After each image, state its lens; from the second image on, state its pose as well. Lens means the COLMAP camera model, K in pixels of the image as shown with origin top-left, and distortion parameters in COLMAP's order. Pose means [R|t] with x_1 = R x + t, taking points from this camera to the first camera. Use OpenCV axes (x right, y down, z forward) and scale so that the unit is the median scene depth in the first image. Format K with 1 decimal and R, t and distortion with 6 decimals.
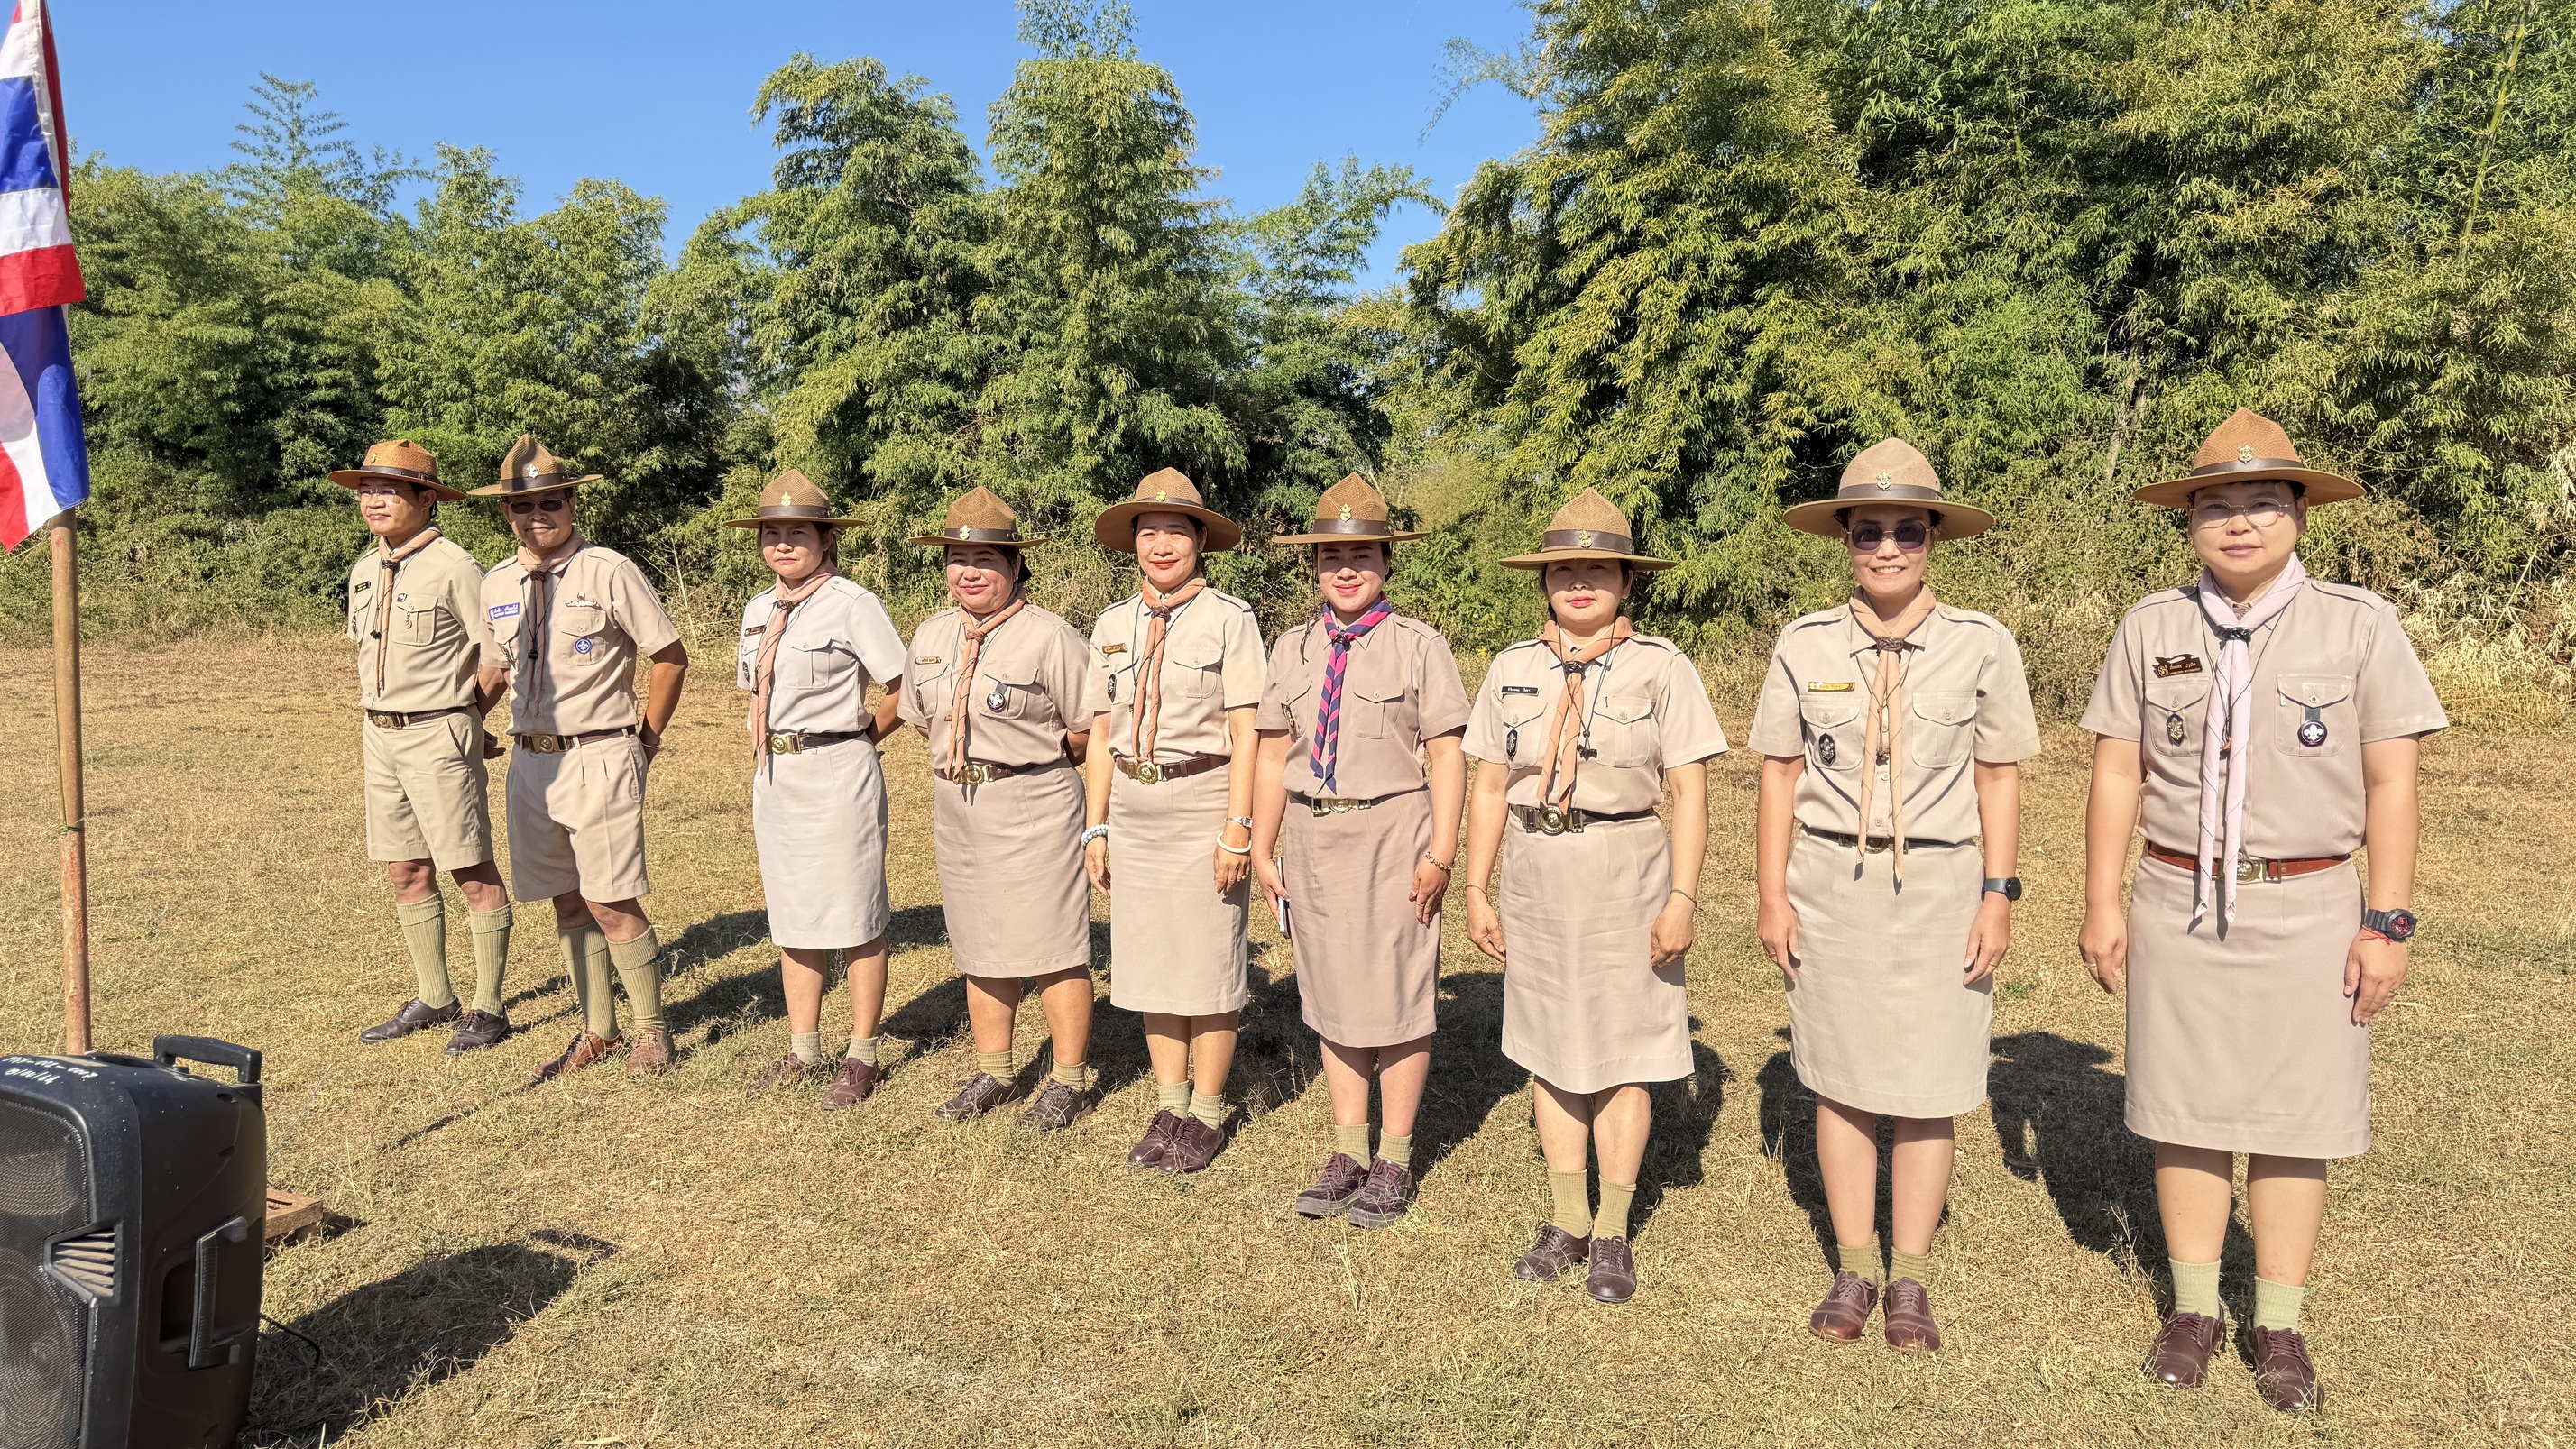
lens RADIAL K [[1804.8, 0, 1295.2], [0, 1804.8, 737.3], [0, 0, 1]] dist [0.047418, -0.053484]
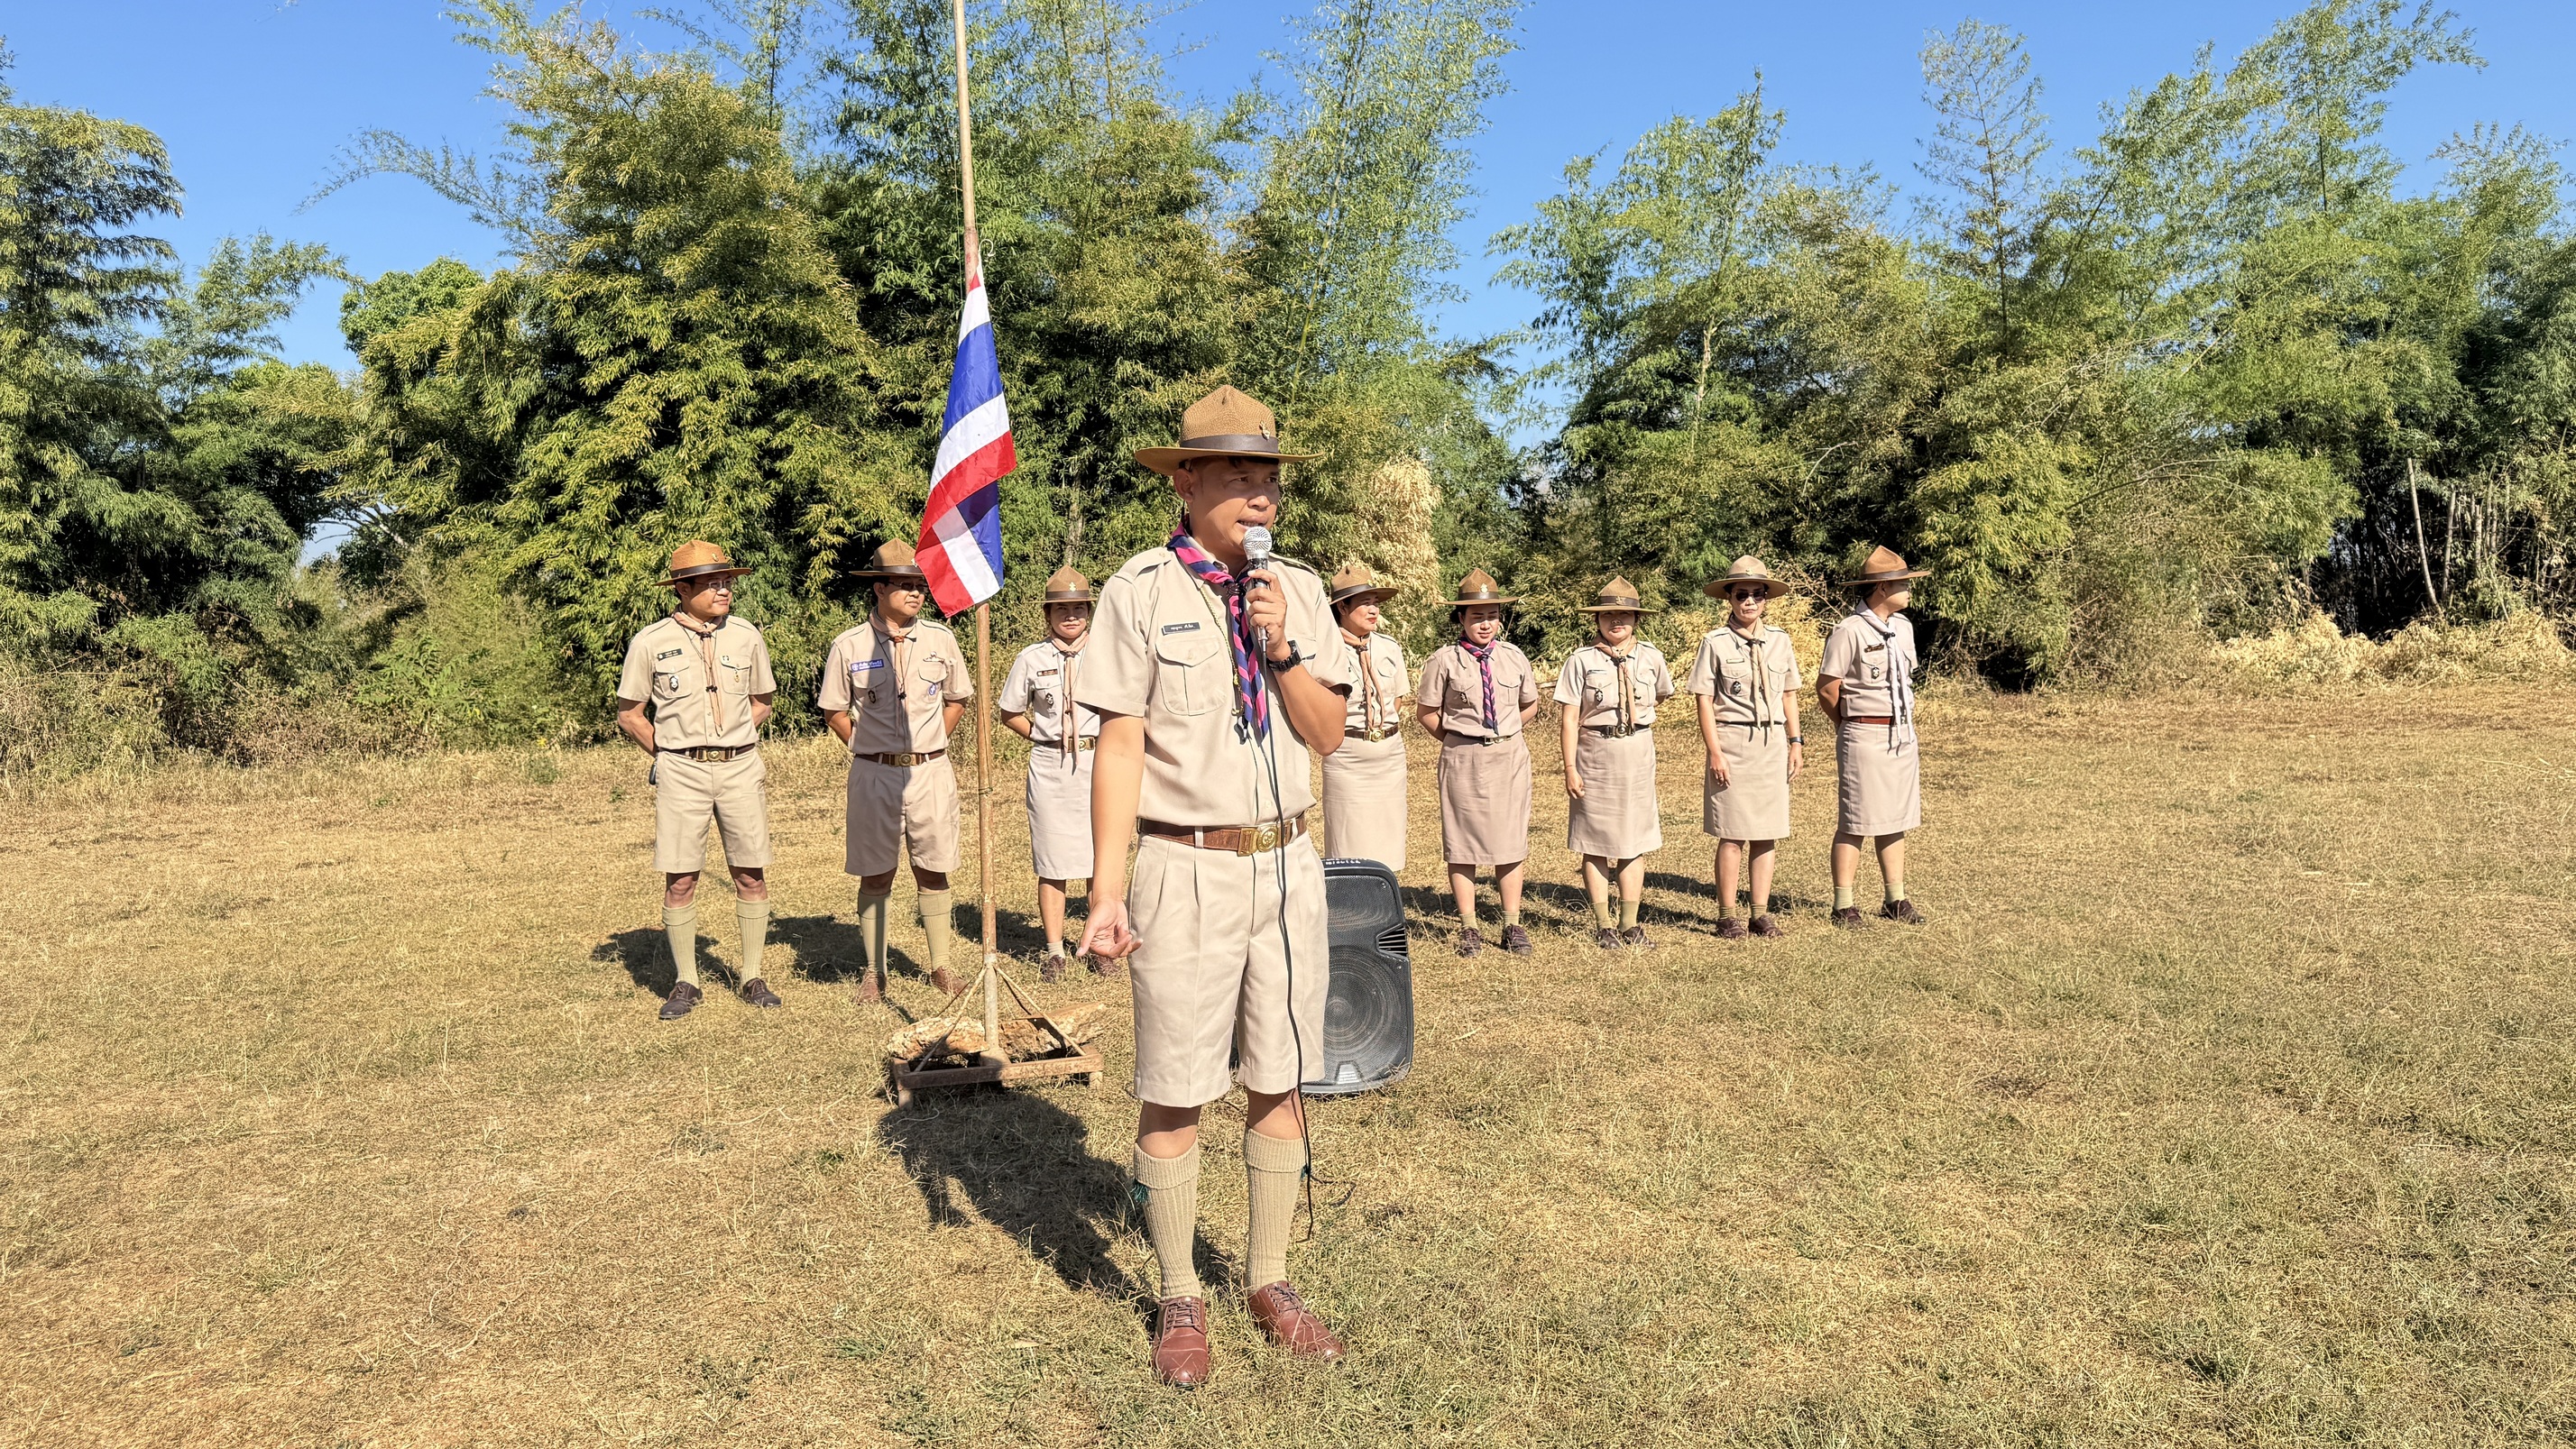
lens RADIAL K [[1804.8, 0, 1320.2], [0, 1804.8, 739.6], [0, 0, 1]] dist [0.047418, -0.053484]
pose [[0.734479, -0.054147, 0.676468, -0.282704], [0.090518, 0.995721, -0.018579, 0.011365], [-0.672568, 0.074878, 0.736238, -0.061299]]
